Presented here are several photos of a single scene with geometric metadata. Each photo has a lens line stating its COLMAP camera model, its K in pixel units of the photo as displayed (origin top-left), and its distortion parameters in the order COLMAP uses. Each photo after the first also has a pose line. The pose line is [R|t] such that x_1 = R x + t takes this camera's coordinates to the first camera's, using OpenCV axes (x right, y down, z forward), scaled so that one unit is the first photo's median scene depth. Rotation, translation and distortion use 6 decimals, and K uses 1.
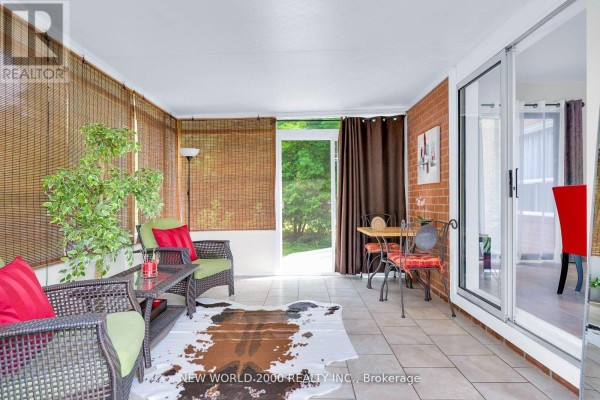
lens RADIAL K [[301.1, 0, 299.3], [0, 301.1, 200.0], [0, 0, 1]] dist [0.000139, 0.000037]
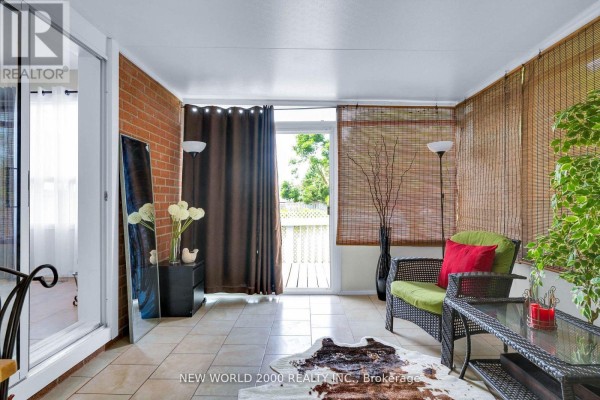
lens RADIAL K [[301.1, 0, 301.0], [0, 301.1, 201.5], [0, 0, 1]] dist [0.000139, 0.000037]
pose [[-0.999991, 0.003030, -0.002803, 0.016238], [0.003029, 0.999995, 0.000470, -0.016759], [0.002804, 0.000462, -0.999996, 1.529439]]
